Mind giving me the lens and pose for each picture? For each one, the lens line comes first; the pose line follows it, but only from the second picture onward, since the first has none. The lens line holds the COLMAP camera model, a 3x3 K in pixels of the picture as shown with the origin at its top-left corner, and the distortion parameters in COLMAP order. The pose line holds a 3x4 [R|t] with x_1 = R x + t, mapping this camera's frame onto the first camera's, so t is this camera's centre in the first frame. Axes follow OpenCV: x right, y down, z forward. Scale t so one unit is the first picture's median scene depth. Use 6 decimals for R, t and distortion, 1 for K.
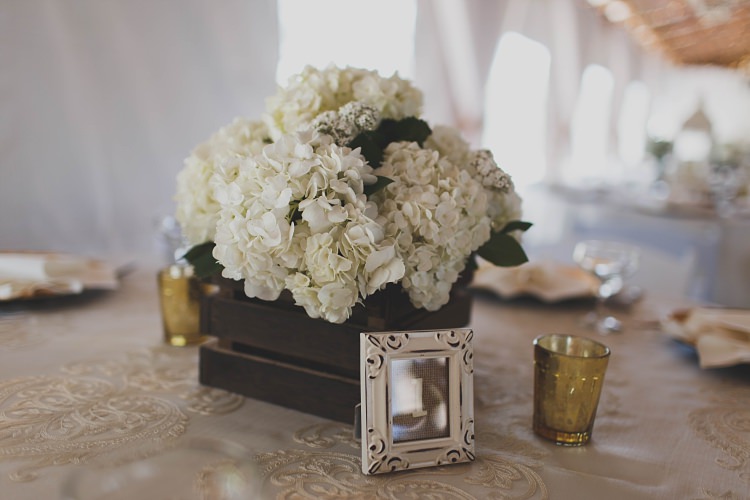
lens RADIAL K [[732.7, 0, 375.0], [0, 732.7, 250.0], [0, 0, 1]] dist [-0.012752, 0.007594]
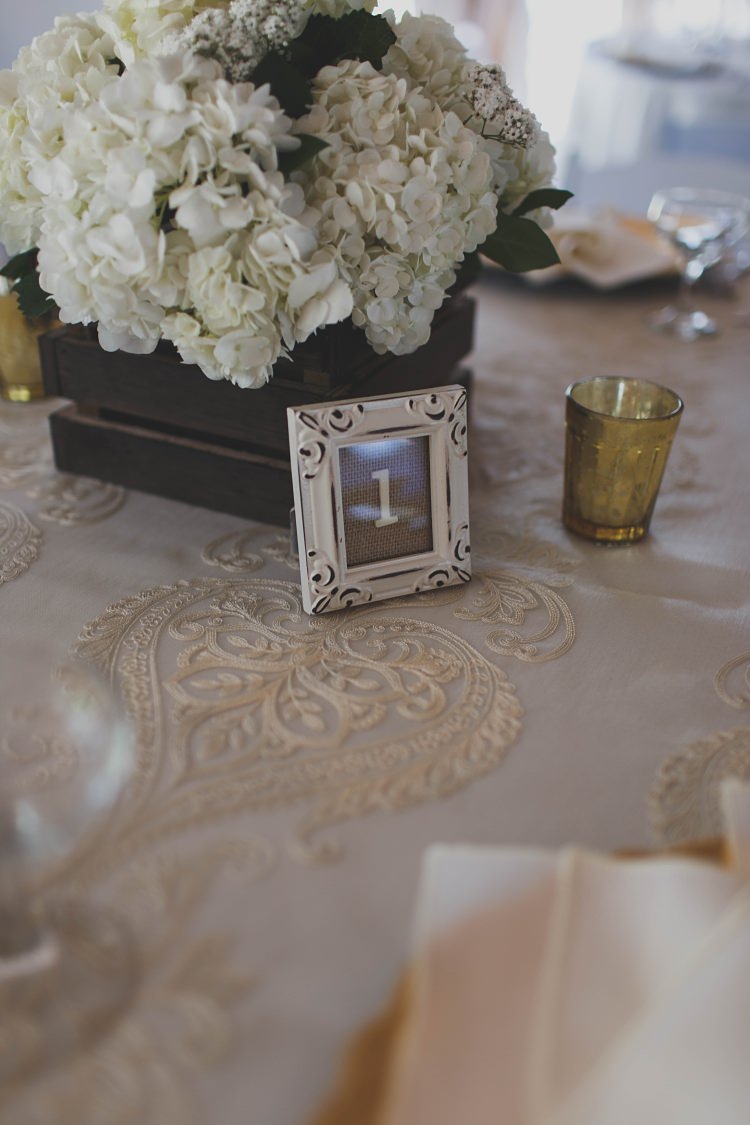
lens RADIAL K [[1099.0, 0, 375.0], [0, 1099.0, 562.5], [0, 0, 1]] dist [-0.012752, 0.007594]
pose [[0.999006, -0.044341, 0.004596, 0.042914], [0.039958, 0.936390, 0.348679, -0.084251], [-0.019764, -0.348149, 0.937231, 0.056592]]
